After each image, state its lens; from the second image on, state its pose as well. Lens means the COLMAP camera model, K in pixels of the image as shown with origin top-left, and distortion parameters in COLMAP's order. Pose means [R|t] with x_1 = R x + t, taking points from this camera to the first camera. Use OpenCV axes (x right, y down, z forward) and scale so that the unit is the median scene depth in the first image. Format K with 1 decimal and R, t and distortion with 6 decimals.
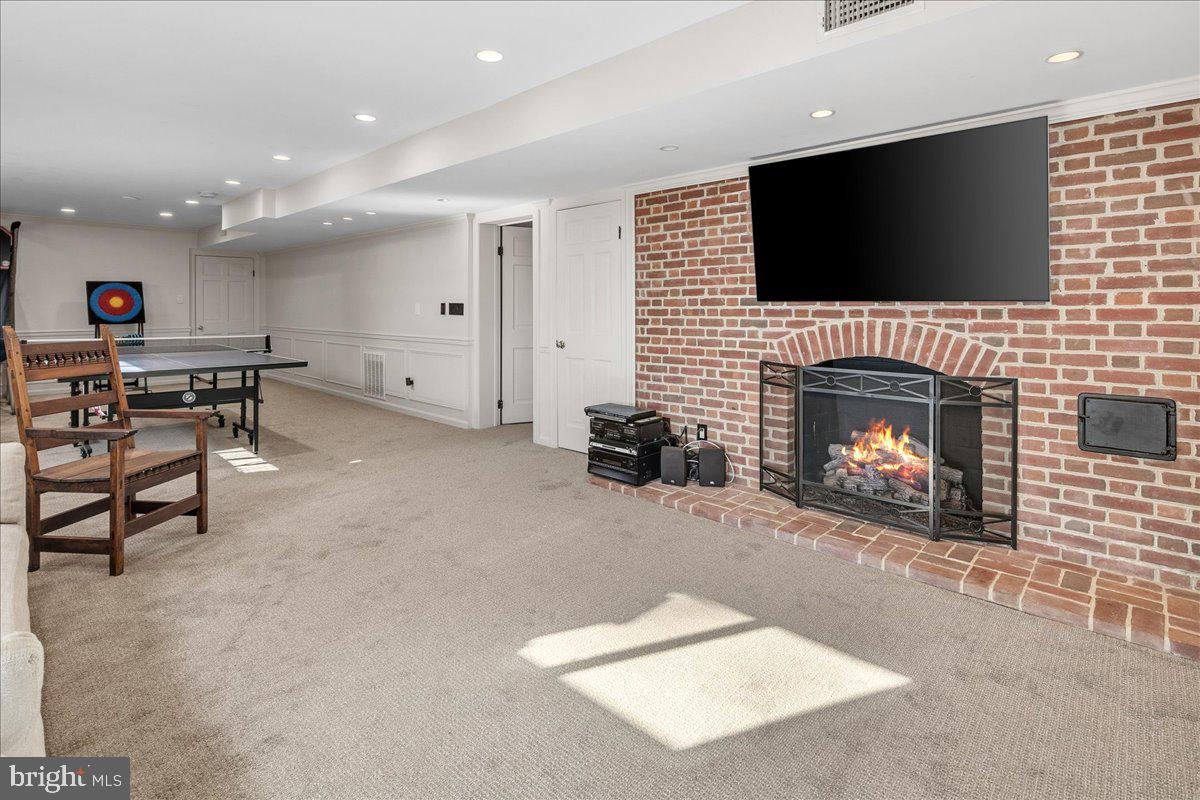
lens RADIAL K [[589.8, 0, 600.0], [0, 589.8, 400.0], [0, 0, 1]] dist [-0.001509, -0.000874]
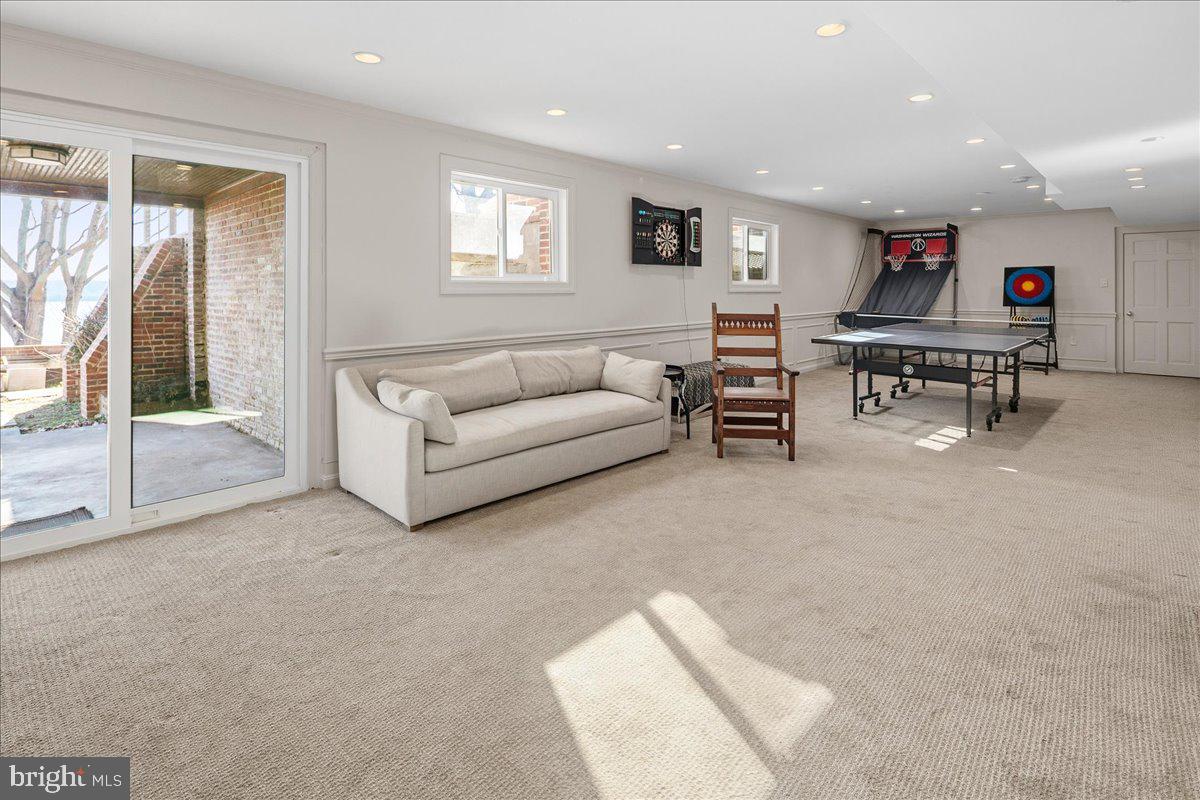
lens RADIAL K [[589.8, 0, 600.0], [0, 589.8, 400.0], [0, 0, 1]] dist [-0.001509, -0.000874]
pose [[-0.002735, 0.190049, -0.981771, 0.284555], [-0.162932, 0.968570, 0.187948, -0.040529], [0.986633, 0.160476, 0.028316, 0.236069]]
